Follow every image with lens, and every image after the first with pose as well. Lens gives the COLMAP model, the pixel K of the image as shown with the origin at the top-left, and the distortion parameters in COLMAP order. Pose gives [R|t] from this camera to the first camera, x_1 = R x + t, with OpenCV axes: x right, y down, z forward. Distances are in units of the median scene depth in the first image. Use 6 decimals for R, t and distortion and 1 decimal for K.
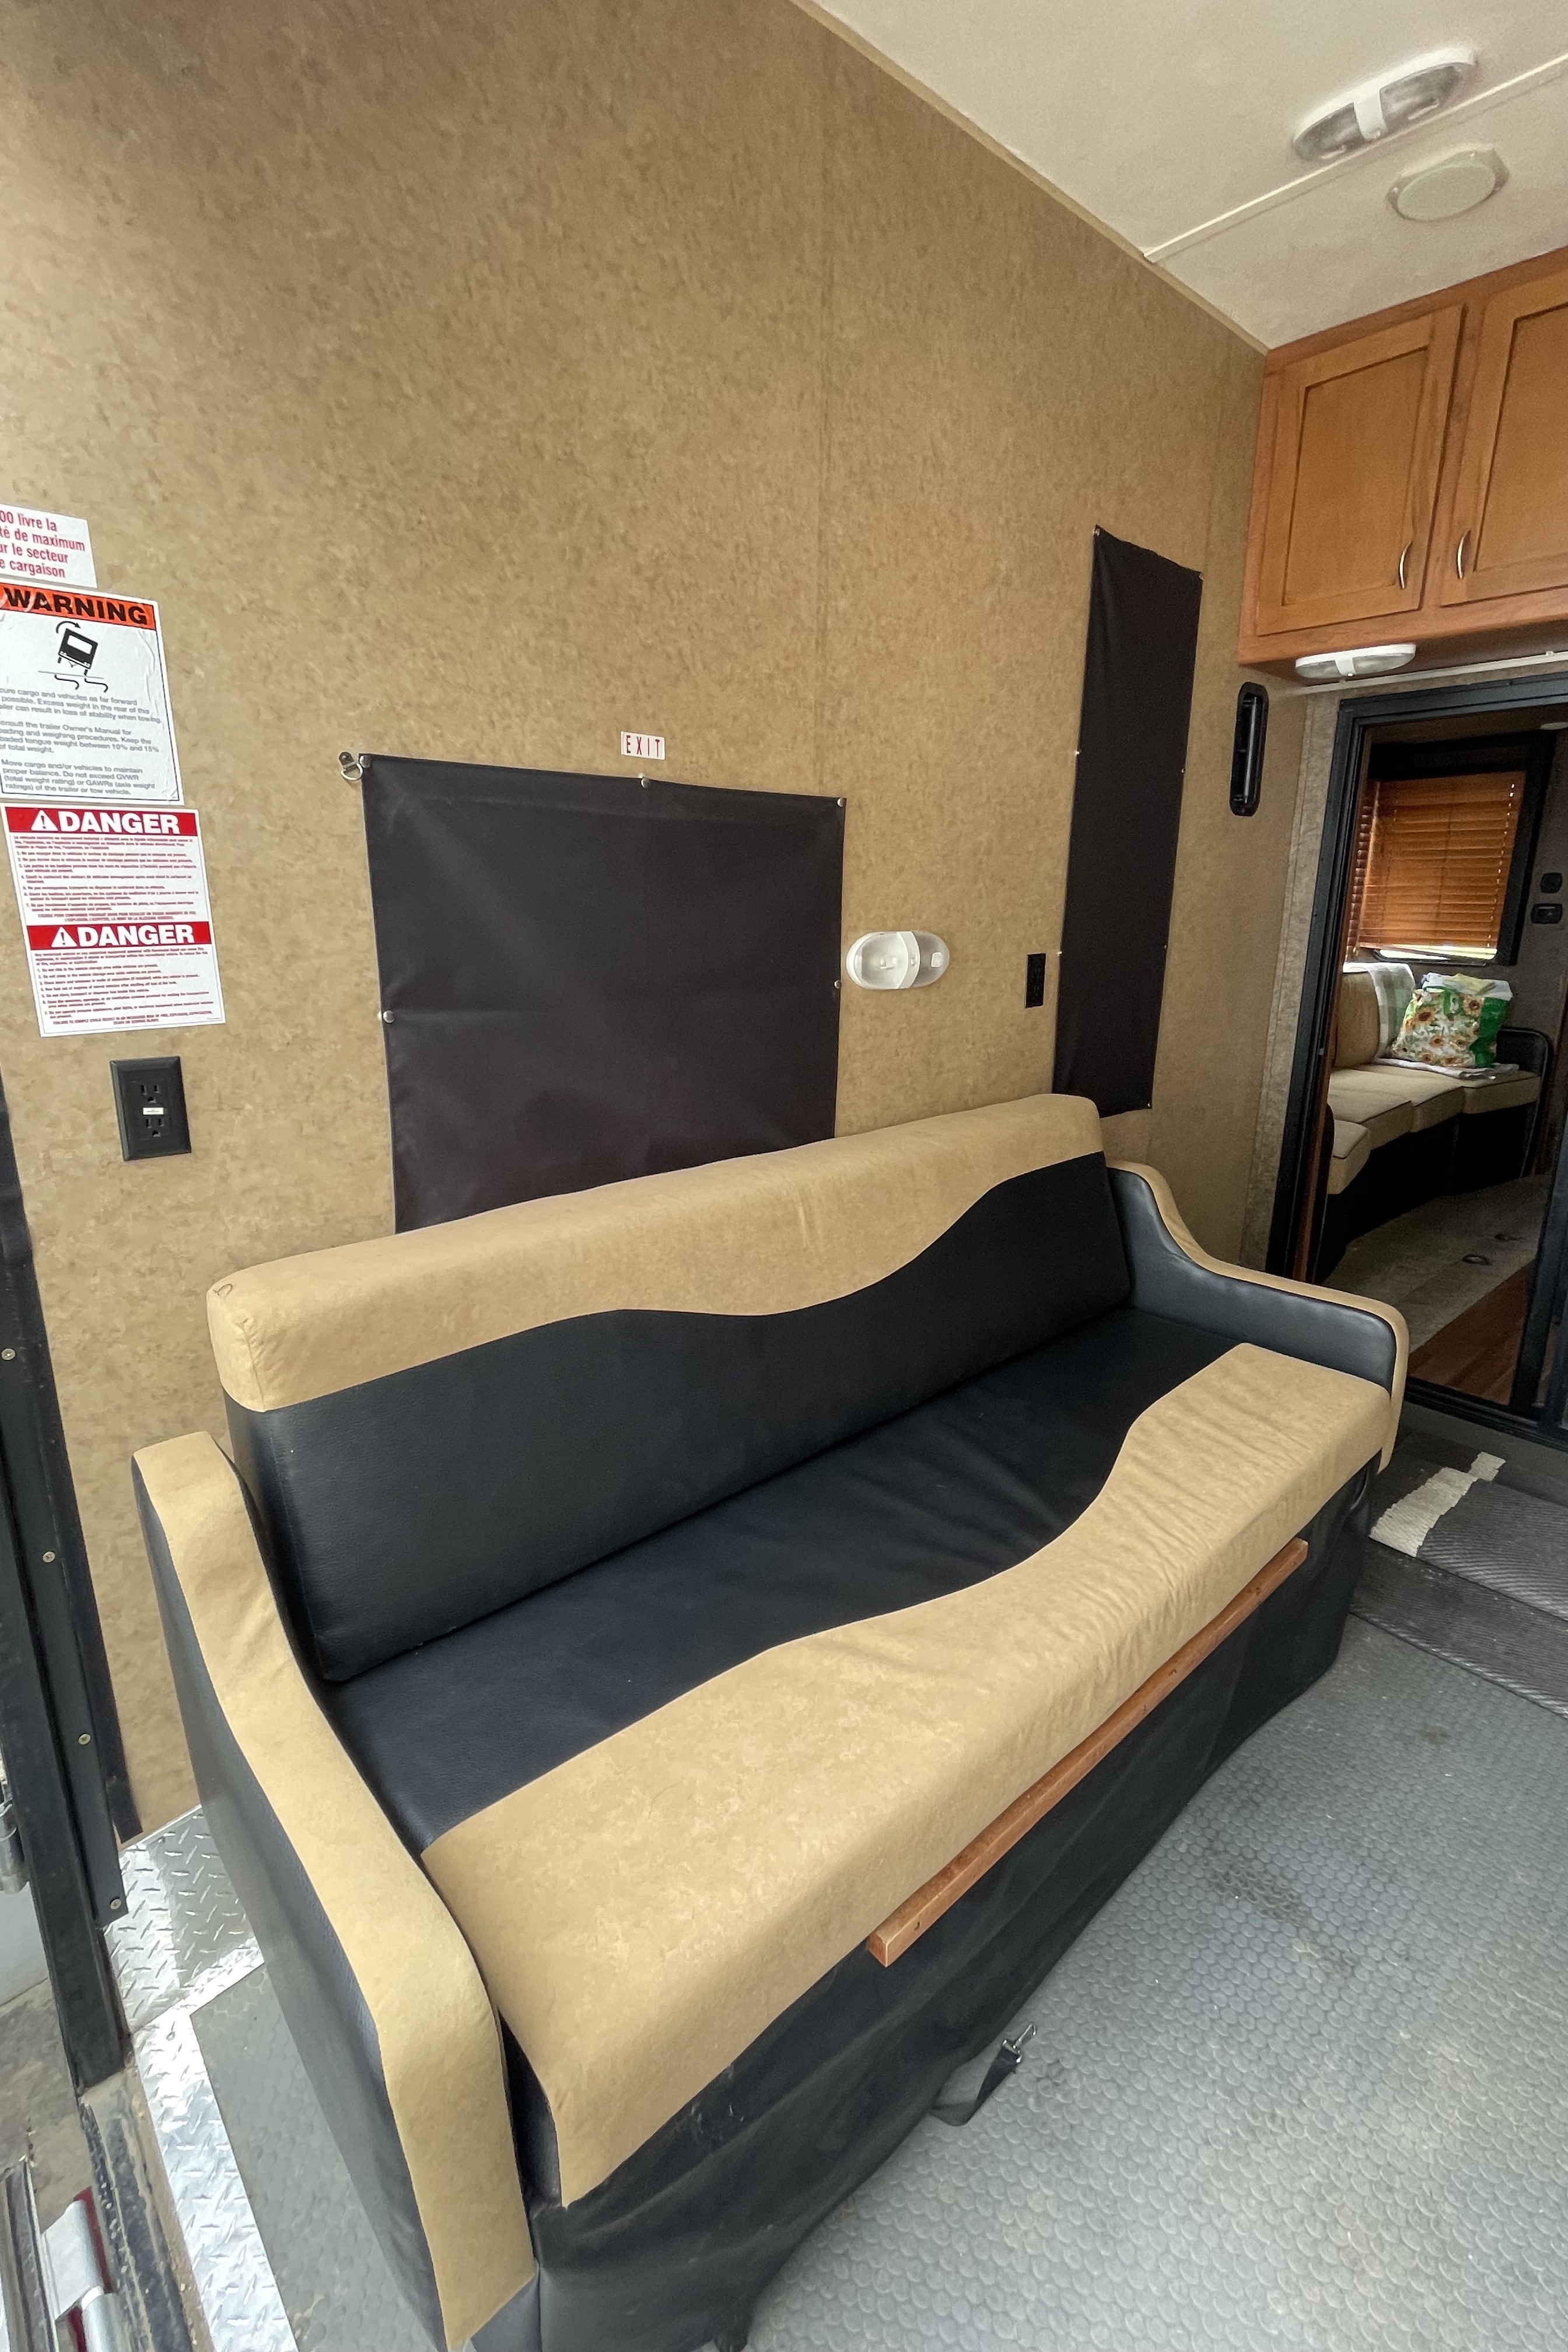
lens RADIAL K [[1043.5, 0, 789.9], [0, 1043.5, 1171.5], [0, 0, 1]] dist [-0.000451, -0.000417]
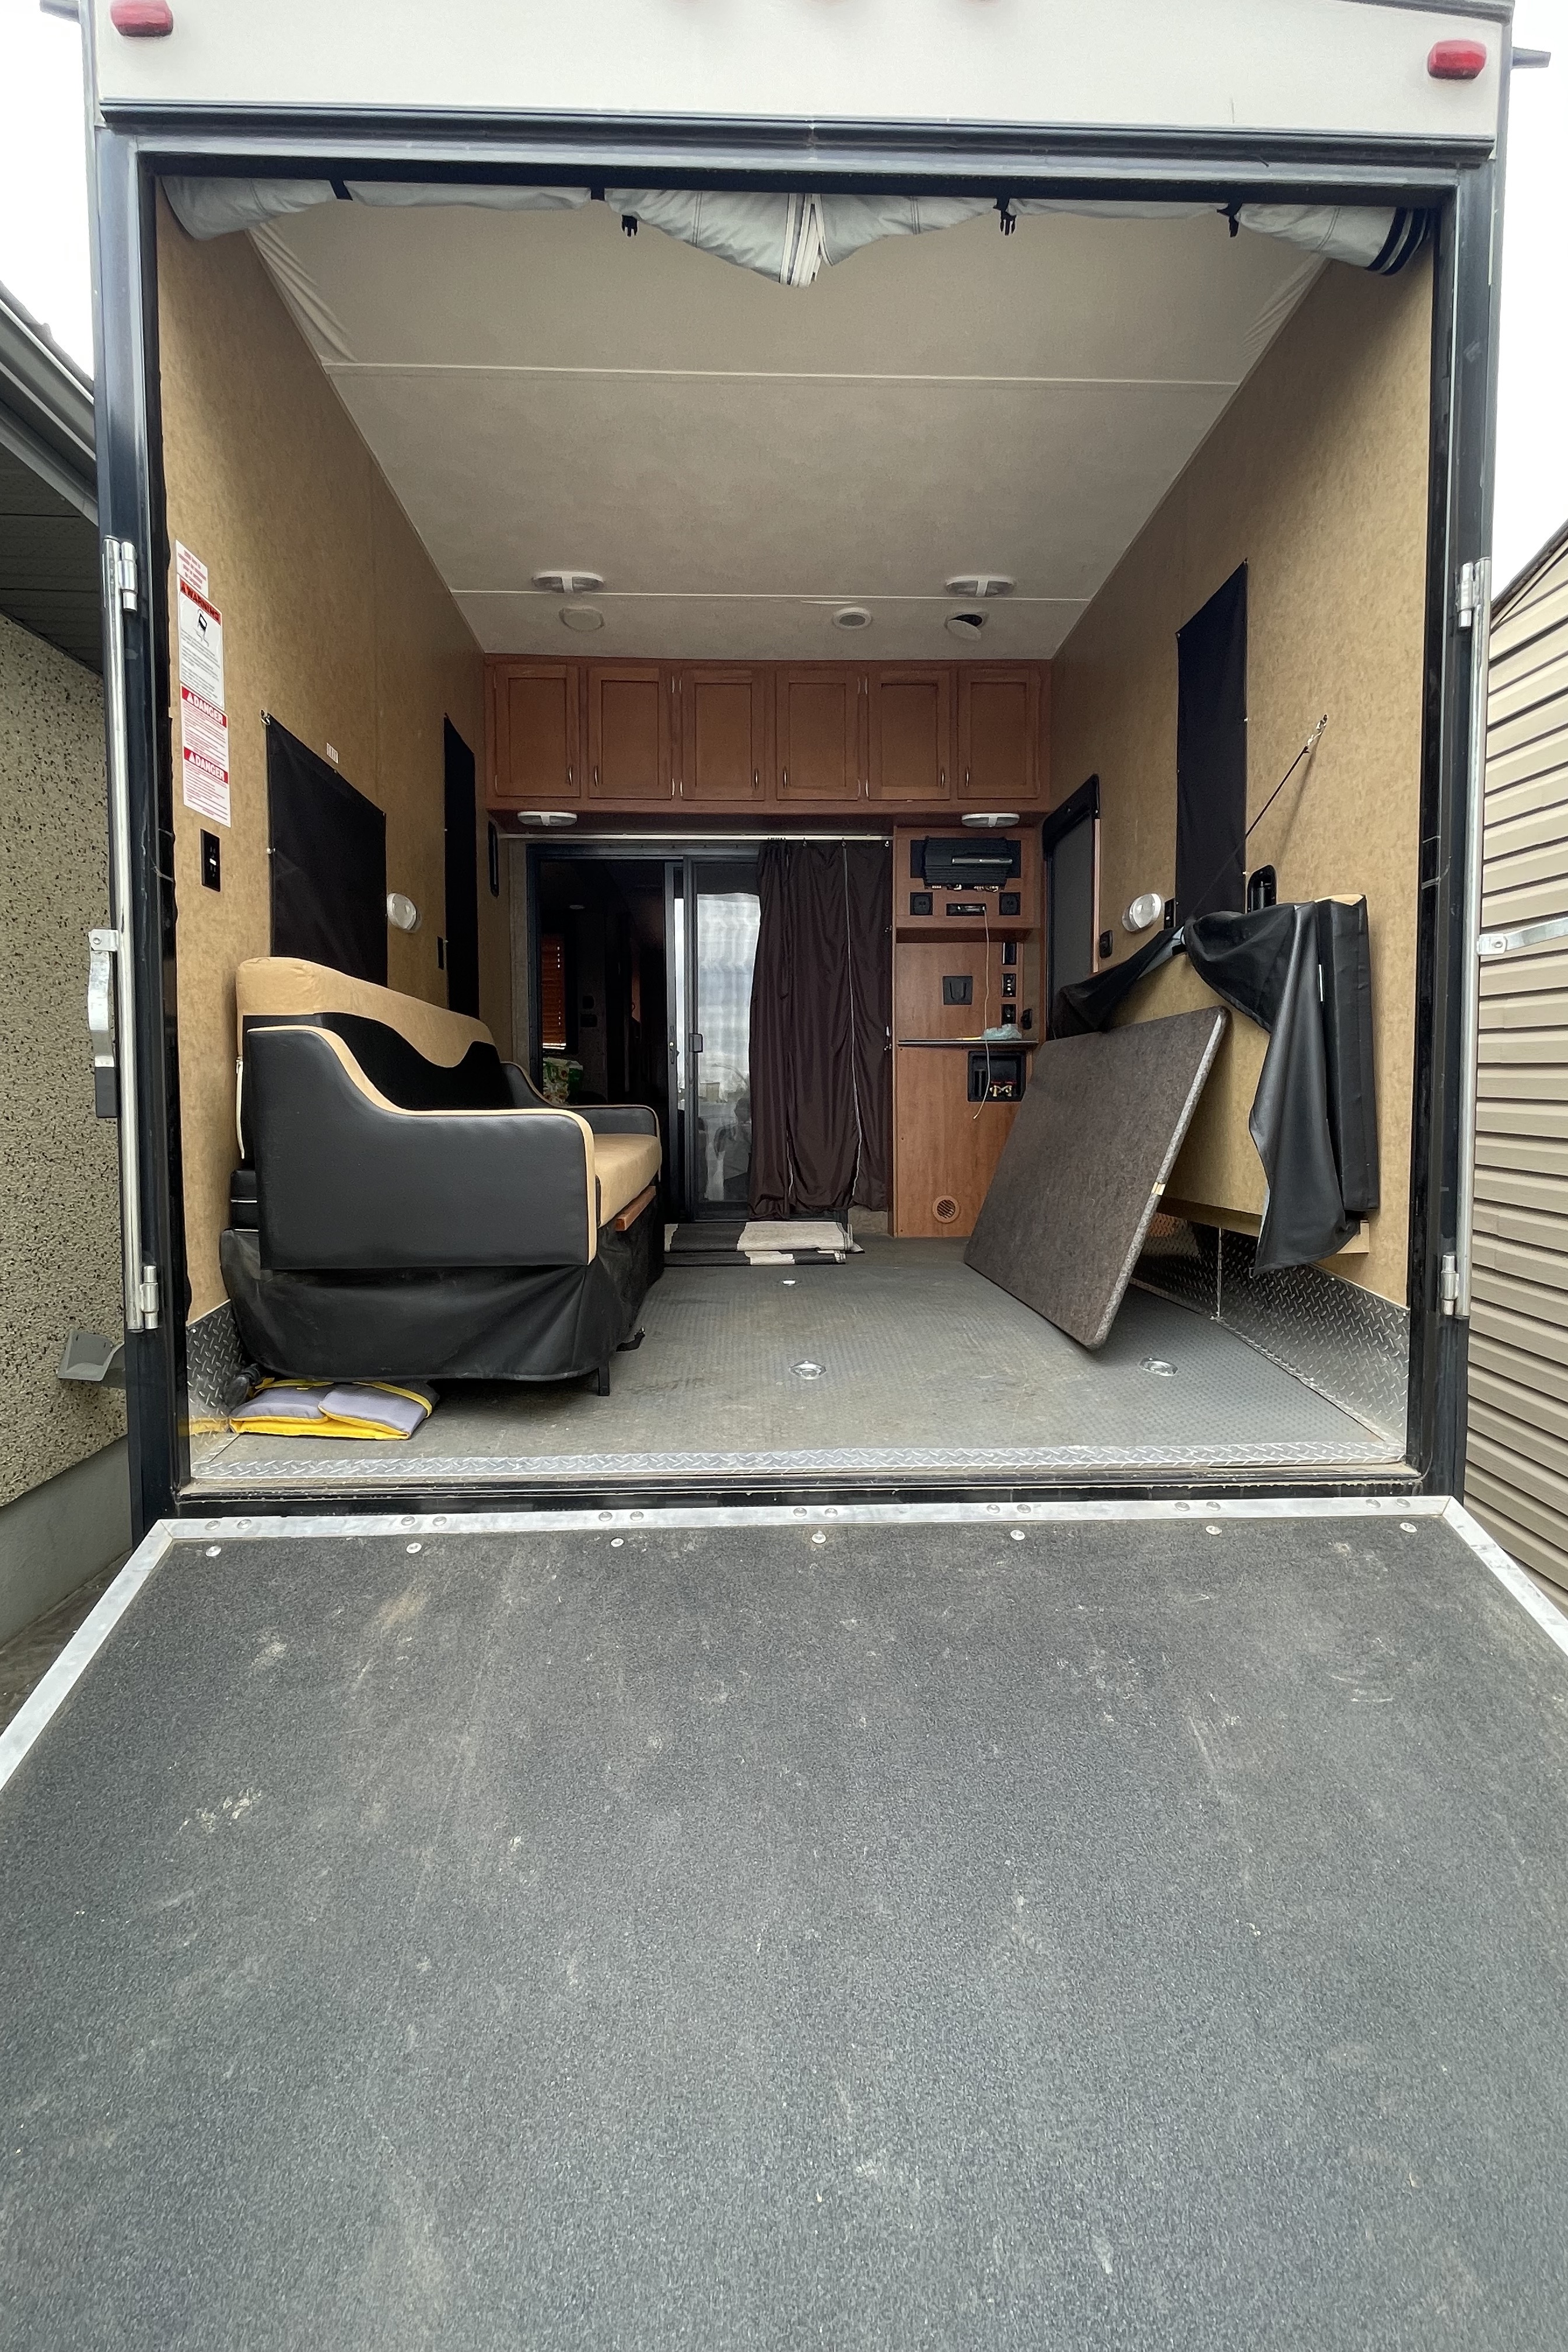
lens RADIAL K [[1043.5, 0, 776.5], [0, 1043.5, 1168.3], [0, 0, 1]] dist [-0.000451, -0.000417]
pose [[0.641906, -0.051686, 0.765039, -0.928886], [0.203333, 0.973481, -0.104839, 0.568229], [-0.739332, 0.222854, 0.635393, -0.511596]]
